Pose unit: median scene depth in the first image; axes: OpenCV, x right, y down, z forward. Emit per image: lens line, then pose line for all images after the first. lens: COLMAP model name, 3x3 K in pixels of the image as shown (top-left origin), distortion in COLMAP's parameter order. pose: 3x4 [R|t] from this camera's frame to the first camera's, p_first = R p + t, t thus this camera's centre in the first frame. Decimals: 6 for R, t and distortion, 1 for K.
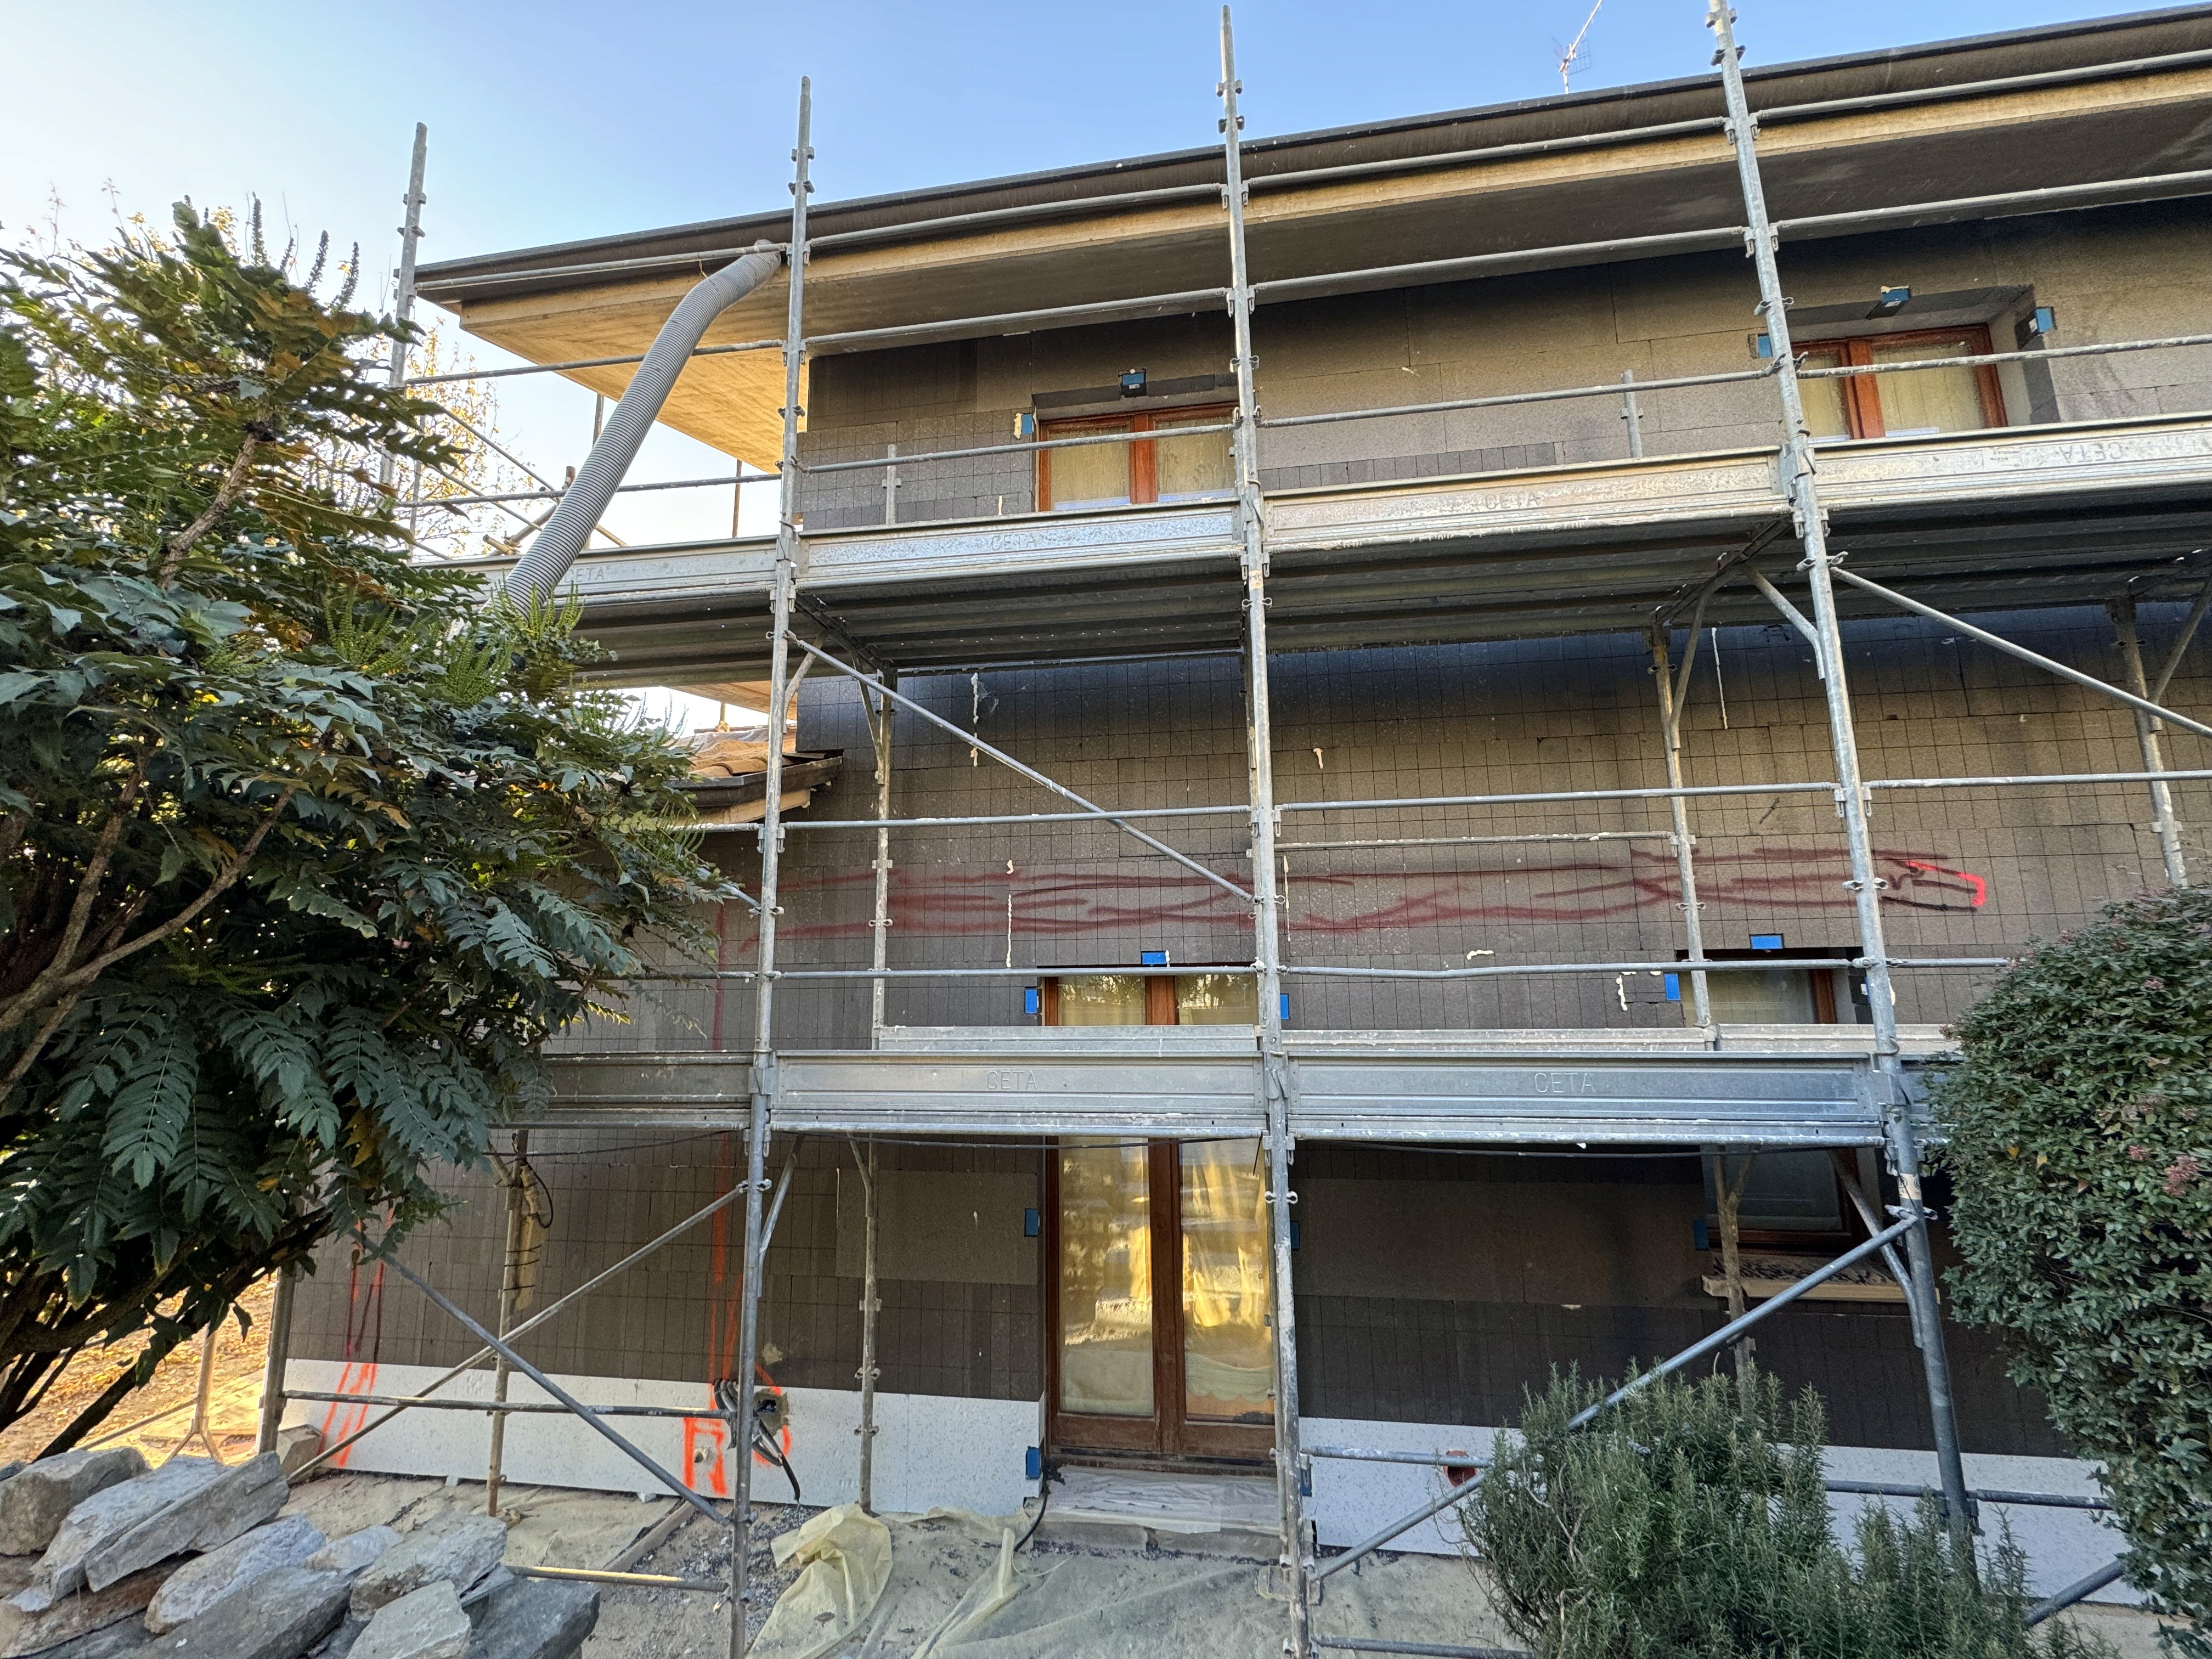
lens RADIAL K [[873.5, 0, 1108.5], [0, 873.5, 824.8], [0, 0, 1]] dist [-0.003112, -0.000004]
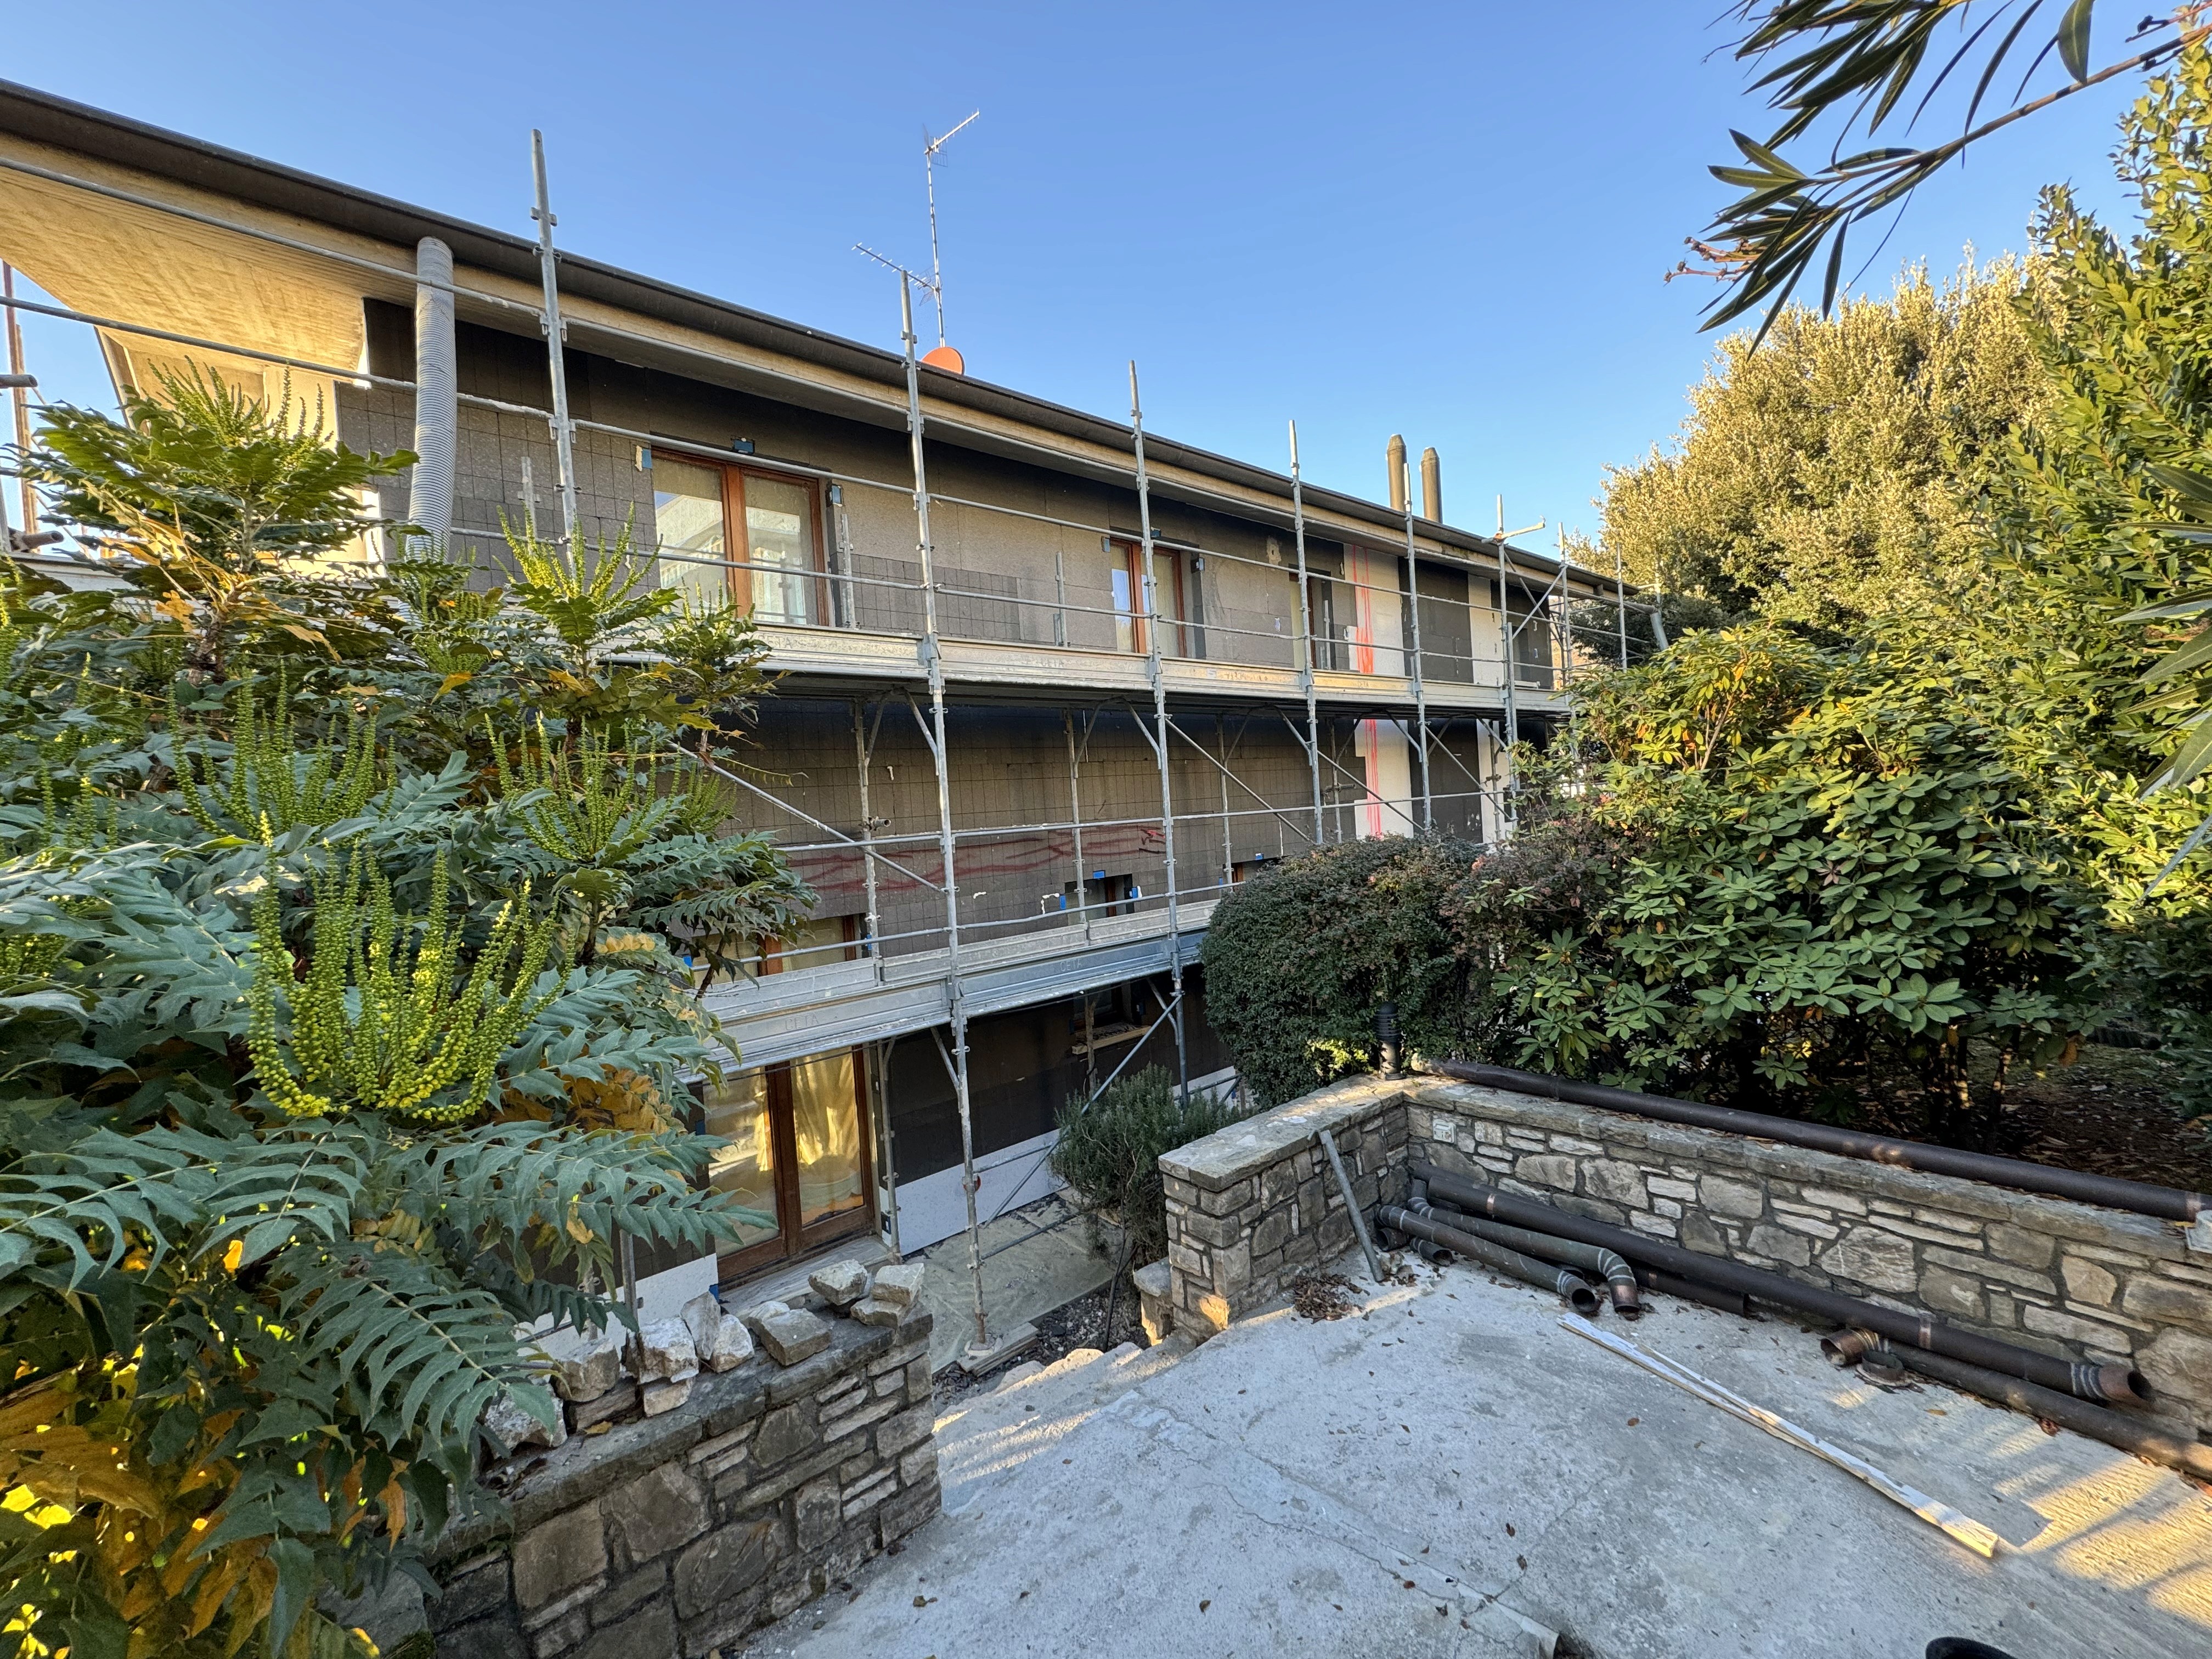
lens RADIAL K [[873.5, 0, 1108.5], [0, 873.5, 824.8], [0, 0, 1]] dist [-0.003112, -0.000004]
pose [[0.657500, -0.042891, 0.752233, -0.843957], [-0.063690, 0.991641, 0.112212, -0.239426], [-0.750758, -0.121689, 0.649272, -0.326891]]
